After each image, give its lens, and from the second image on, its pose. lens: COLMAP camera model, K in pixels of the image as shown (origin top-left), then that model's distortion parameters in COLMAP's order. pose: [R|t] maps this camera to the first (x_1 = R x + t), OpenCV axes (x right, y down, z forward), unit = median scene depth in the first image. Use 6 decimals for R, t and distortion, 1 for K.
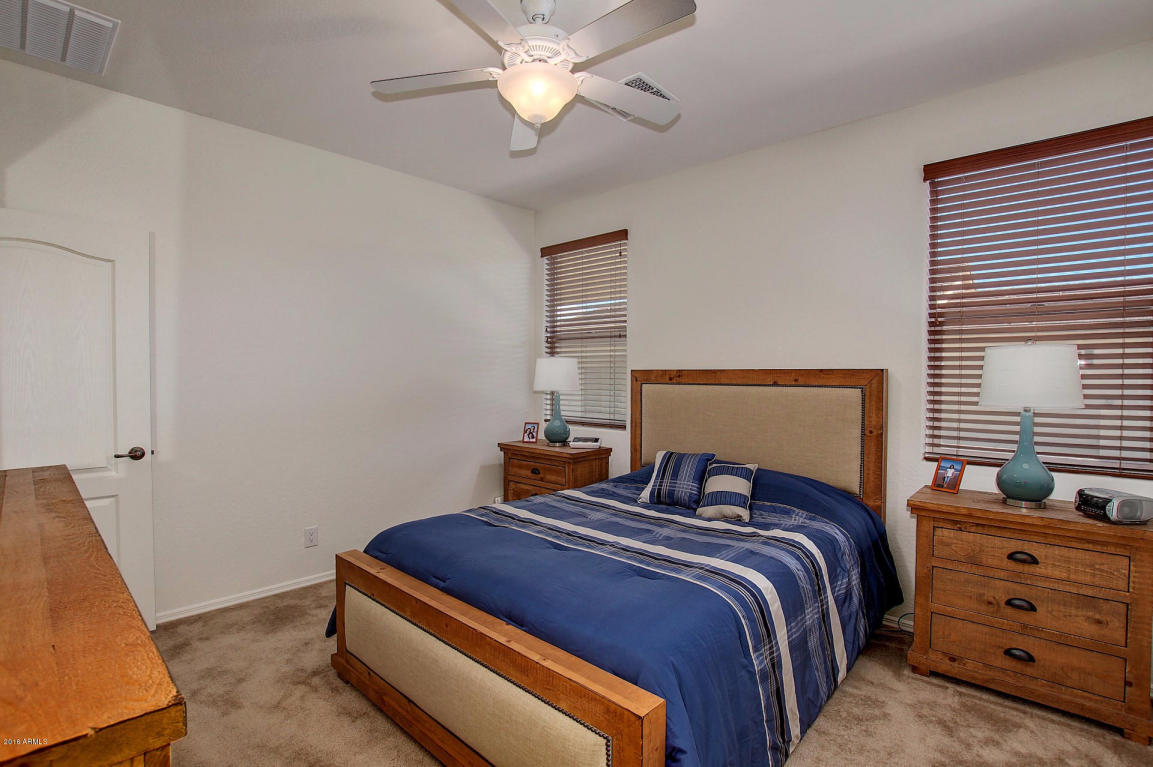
lens RADIAL K [[564.7, 0, 569.7], [0, 564.7, 383.8], [0, 0, 1]] dist [-0.033197, 0.007929]
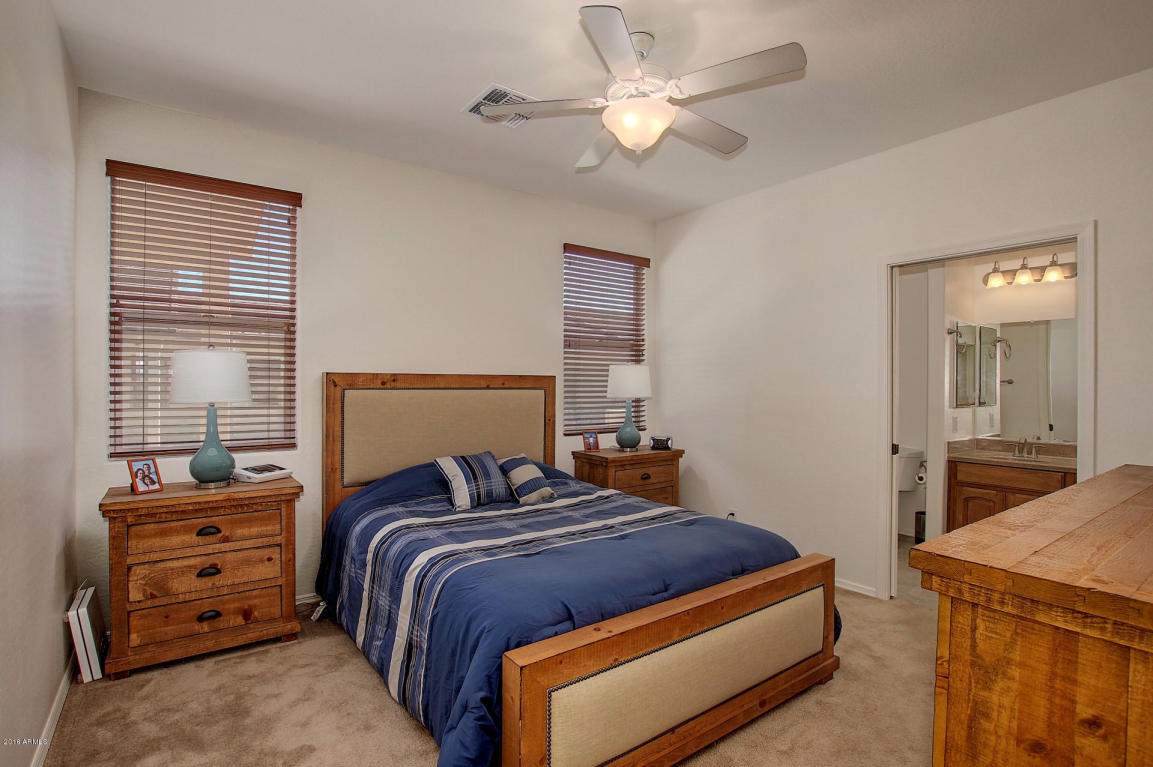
lens RADIAL K [[564.7, 0, 569.7], [0, 564.7, 383.8], [0, 0, 1]] dist [-0.033197, 0.007929]
pose [[0.170105, -0.006061, 0.985407, -0.815848], [0.010898, 0.999931, 0.004269, -0.010861], [-0.985366, 0.010013, 0.170159, 0.664980]]
